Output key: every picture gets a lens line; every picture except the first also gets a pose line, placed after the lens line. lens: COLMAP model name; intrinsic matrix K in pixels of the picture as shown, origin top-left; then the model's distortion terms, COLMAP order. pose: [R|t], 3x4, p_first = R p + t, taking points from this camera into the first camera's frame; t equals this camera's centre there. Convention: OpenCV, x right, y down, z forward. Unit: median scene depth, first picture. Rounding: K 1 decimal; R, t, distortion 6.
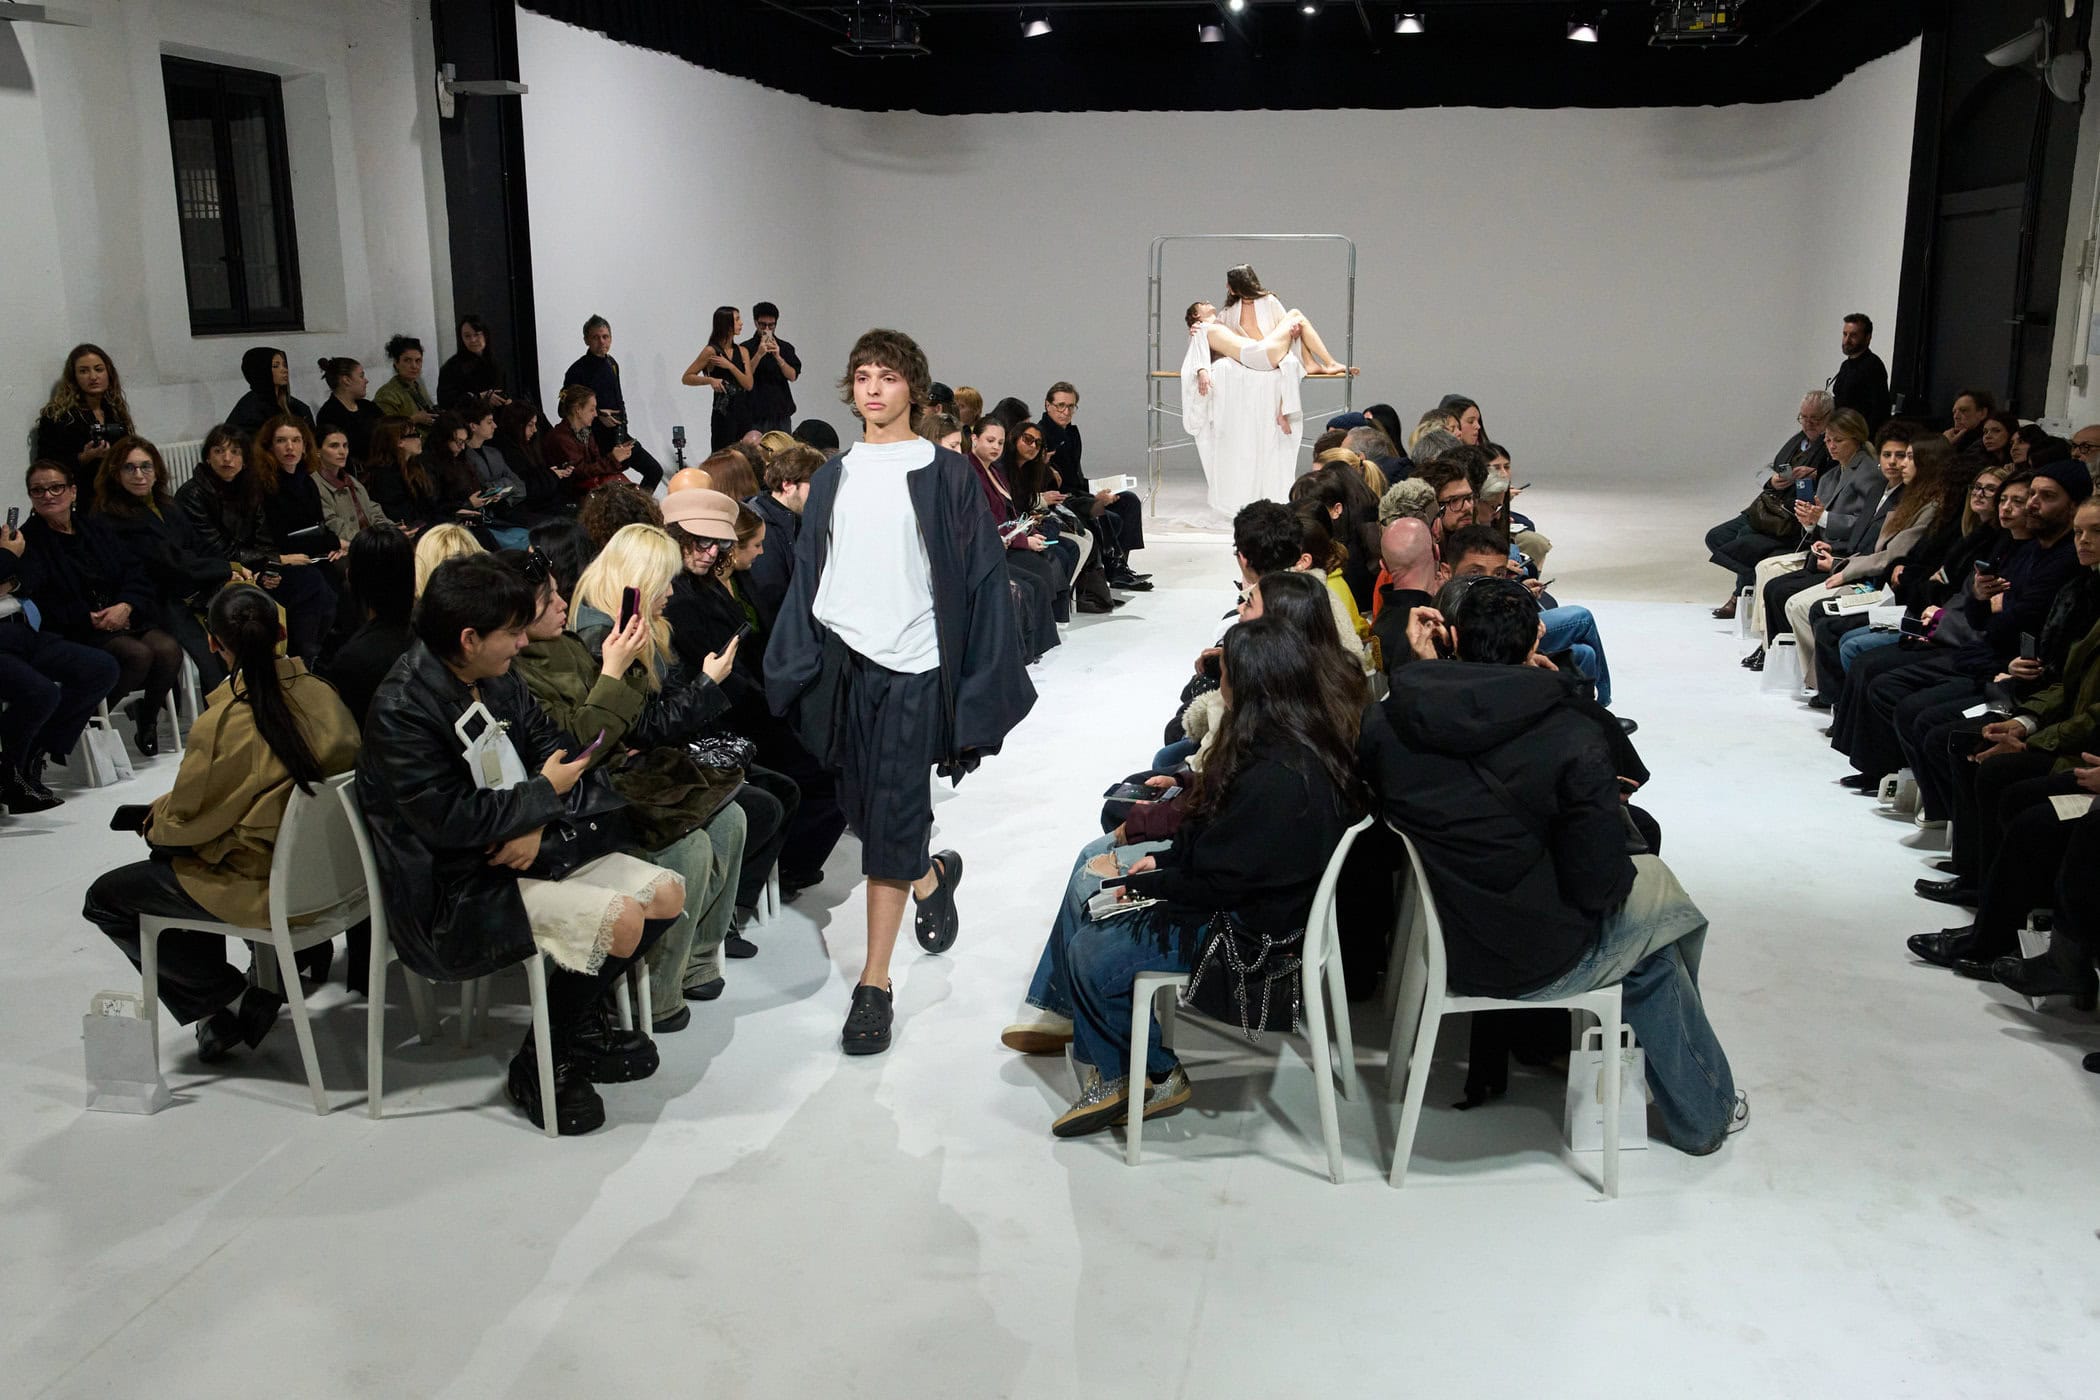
lens RADIAL K [[1798.3, 0, 1050.0], [0, 1798.3, 700.0], [0, 0, 1]] dist [-0.014597, 0.001819]
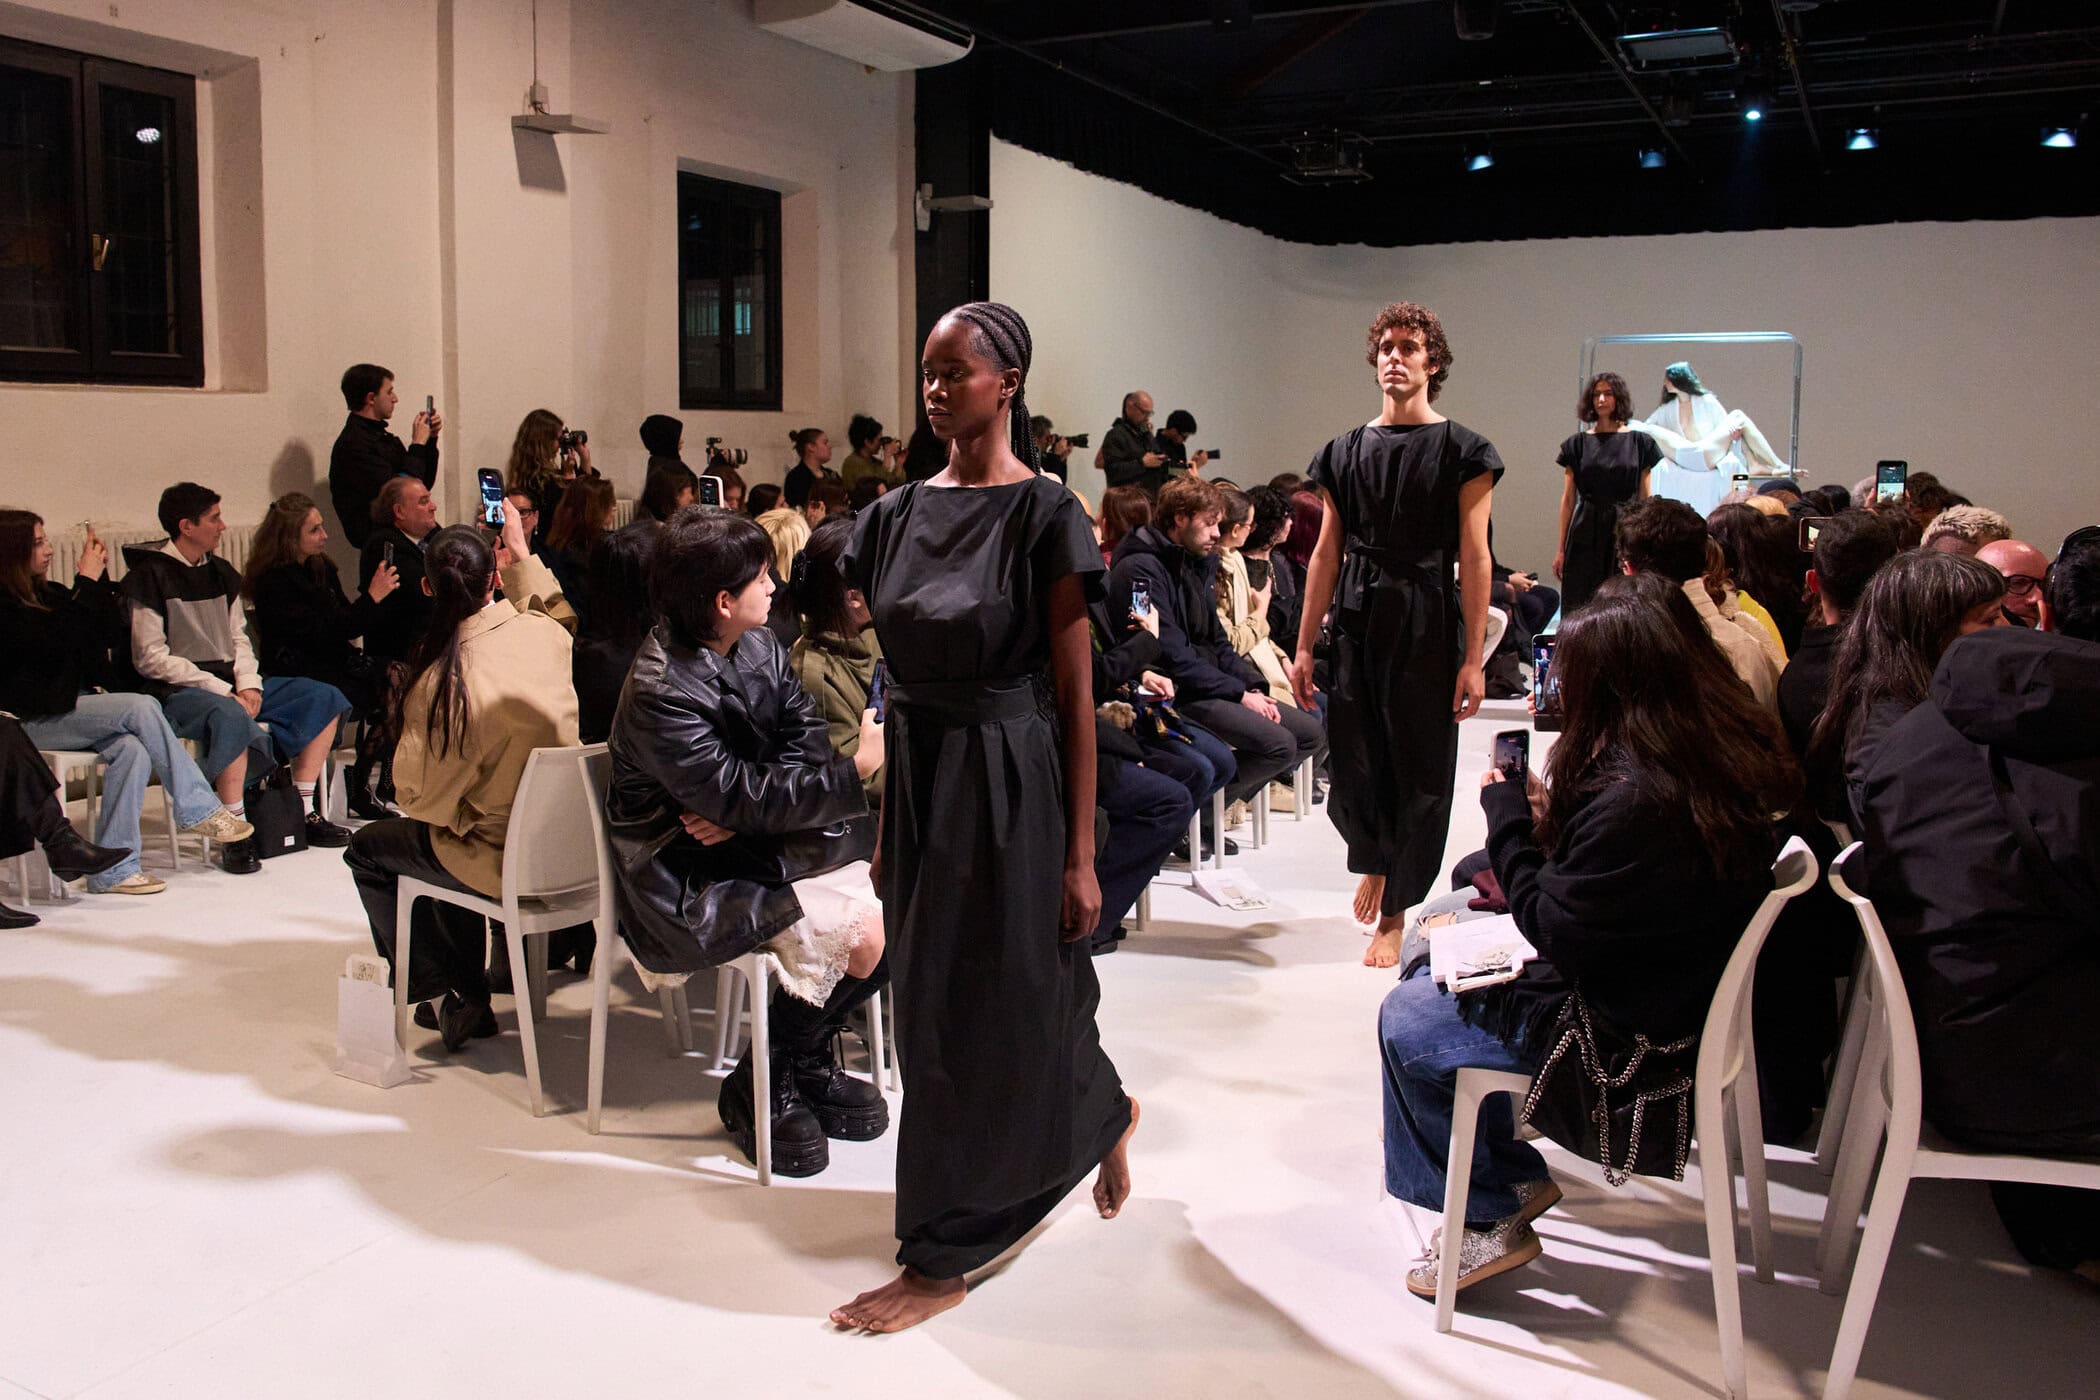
lens RADIAL K [[1516.9, 0, 1042.4], [0, 1516.9, 644.0], [0, 0, 1]] dist [-0.105121, 0.064305]
pose [[0.952711, 0.042831, -0.300843, 0.052705], [-0.078476, 0.991113, -0.107411, 0.047873], [0.293569, 0.125941, 0.947605, 0.289377]]
